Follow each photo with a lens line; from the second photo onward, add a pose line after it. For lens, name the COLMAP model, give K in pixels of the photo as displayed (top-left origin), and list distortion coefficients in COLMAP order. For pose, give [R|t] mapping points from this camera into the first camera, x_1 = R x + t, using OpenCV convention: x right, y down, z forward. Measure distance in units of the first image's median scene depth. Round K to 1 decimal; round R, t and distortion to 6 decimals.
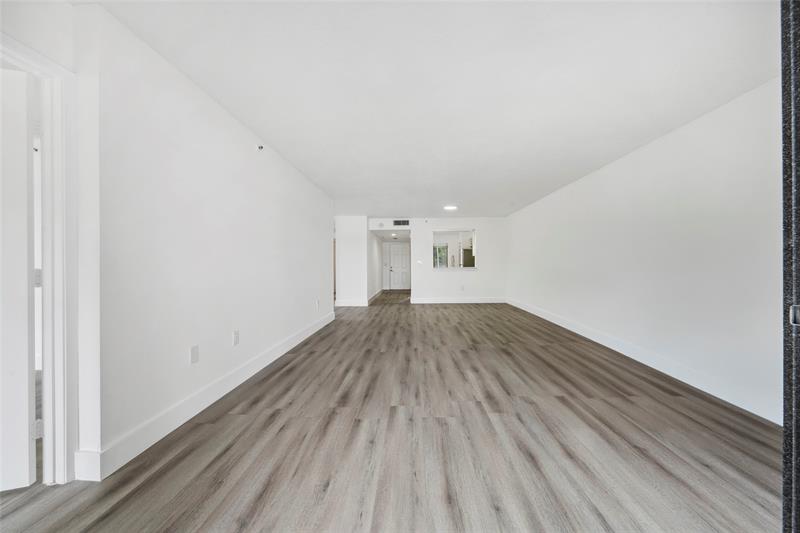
lens RADIAL K [[279.7, 0, 394.0], [0, 279.7, 266.9], [0, 0, 1]] dist [-0.000784, -0.000001]
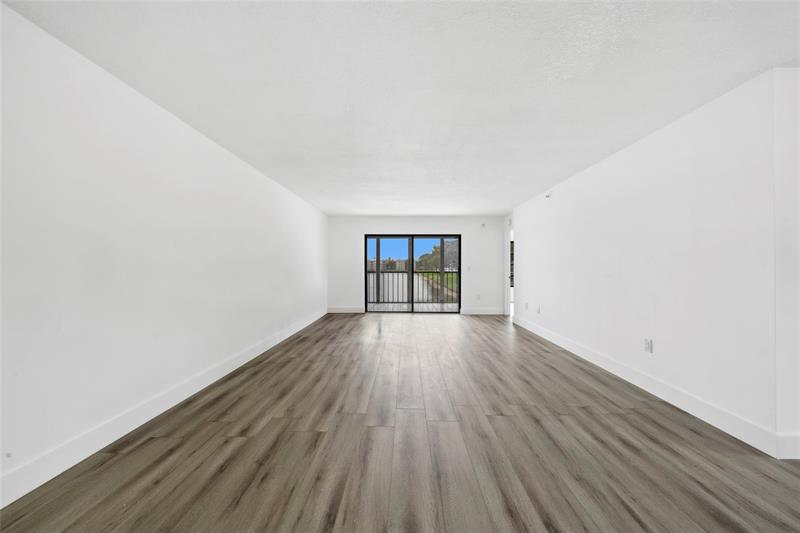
lens RADIAL K [[279.7, 0, 402.7], [0, 279.7, 268.4], [0, 0, 1]] dist [-0.000784, -0.000001]
pose [[-0.998695, 0.004921, -0.050824, 0.403109], [0.004691, 0.999978, 0.004637, -0.043148], [0.050846, 0.004393, -0.998697, 2.481421]]
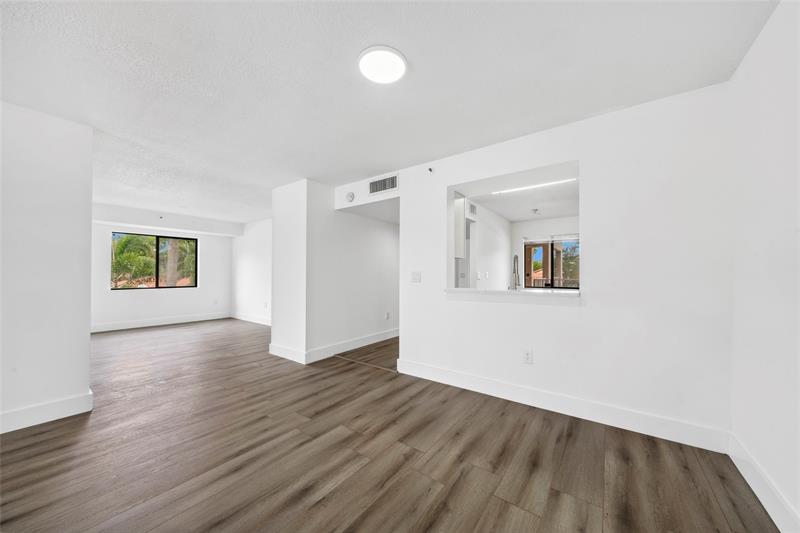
lens RADIAL K [[279.7, 0, 403.5], [0, 279.7, 267.2], [0, 0, 1]] dist [-0.000784, -0.000001]
pose [[0.846888, -0.008463, -0.531704, 0.779175], [-0.005417, 0.999684, -0.024539, -0.044519], [0.531744, 0.023662, 0.846575, 1.751051]]
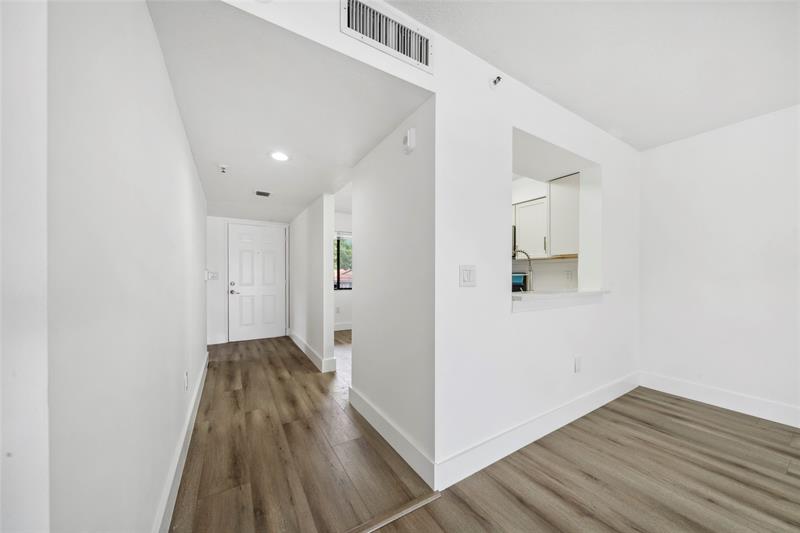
lens RADIAL K [[279.7, 0, 402.0], [0, 279.7, 276.2], [0, 0, 1]] dist [-0.000784, -0.000001]
pose [[0.811593, 0.004355, 0.584208, -0.170186], [-0.001769, 0.999986, -0.004997, -0.030890], [-0.584221, 0.003022, 0.811589, 2.327340]]
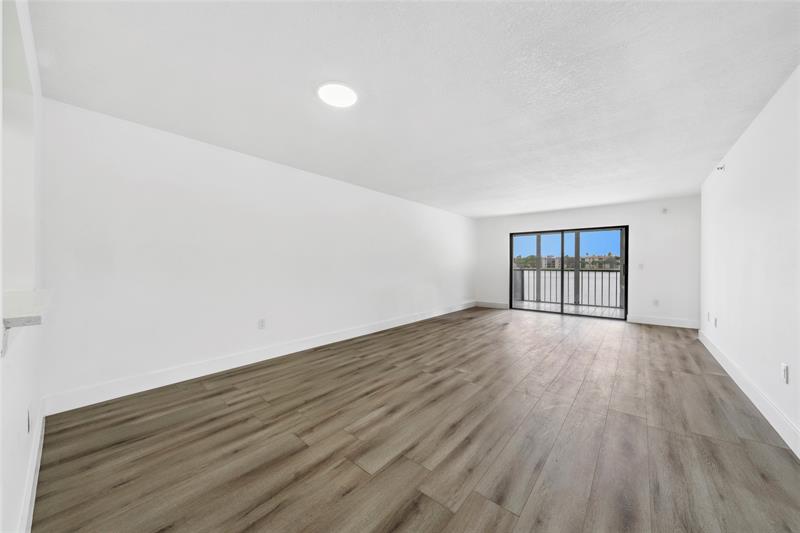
lens RADIAL K [[279.7, 0, 401.2], [0, 279.7, 264.5], [0, 0, 1]] dist [-0.000784, -0.000001]
pose [[-0.809917, 0.003131, 0.586535, -0.092363], [0.002234, 0.999995, -0.002253, -0.042496], [-0.586540, -0.000514, -0.809920, 2.673886]]
